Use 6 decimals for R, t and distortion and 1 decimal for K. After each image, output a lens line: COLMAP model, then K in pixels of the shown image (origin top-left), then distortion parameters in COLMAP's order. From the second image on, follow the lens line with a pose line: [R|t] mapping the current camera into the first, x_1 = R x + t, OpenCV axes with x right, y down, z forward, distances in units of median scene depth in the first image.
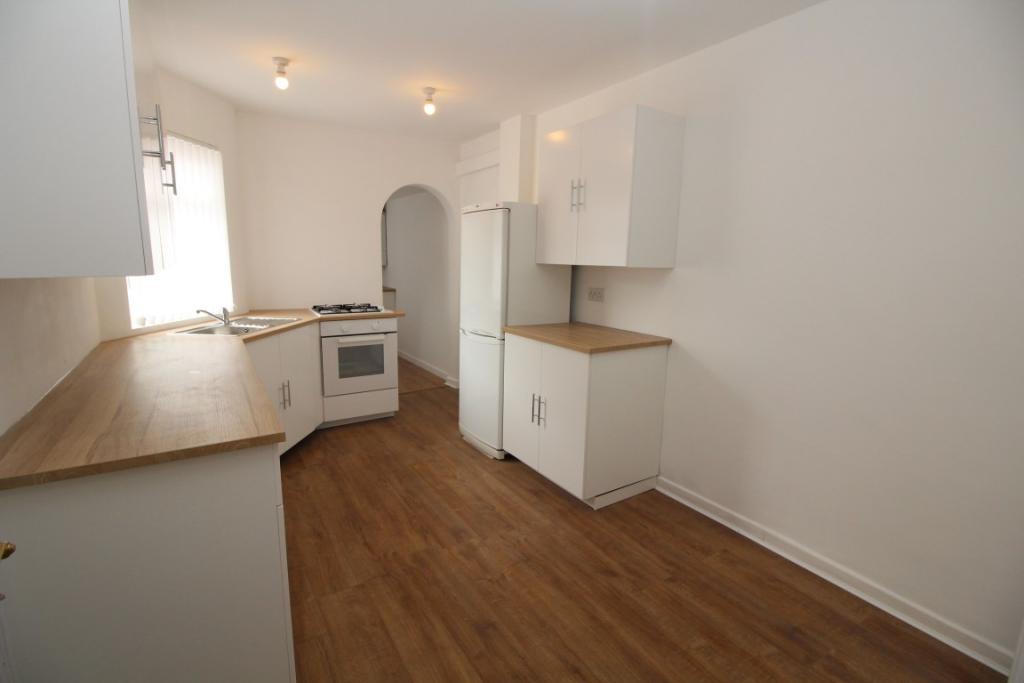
lens RADIAL K [[474.9, 0, 508.8], [0, 474.9, 341.7], [0, 0, 1]] dist [-0.000956, -0.000496]
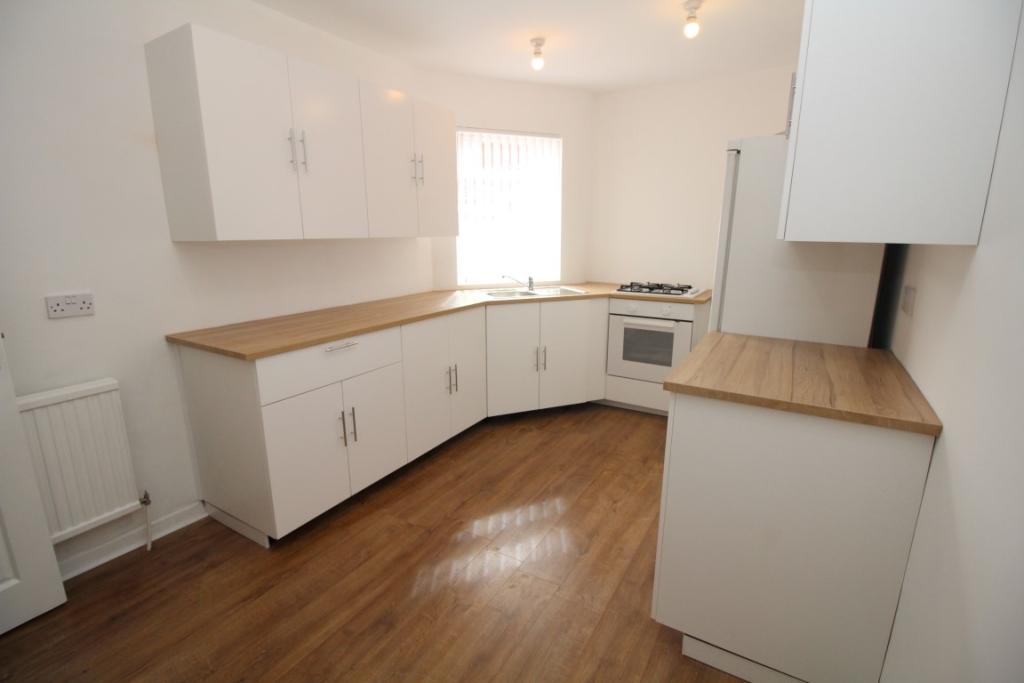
lens RADIAL K [[474.9, 0, 508.2], [0, 474.9, 343.3], [0, 0, 1]] dist [-0.000956, -0.000496]
pose [[0.434230, 0.192934, -0.879898, 0.450068], [-0.148816, 0.978737, 0.141165, -0.066217], [0.888424, 0.069645, 0.453709, 0.428354]]
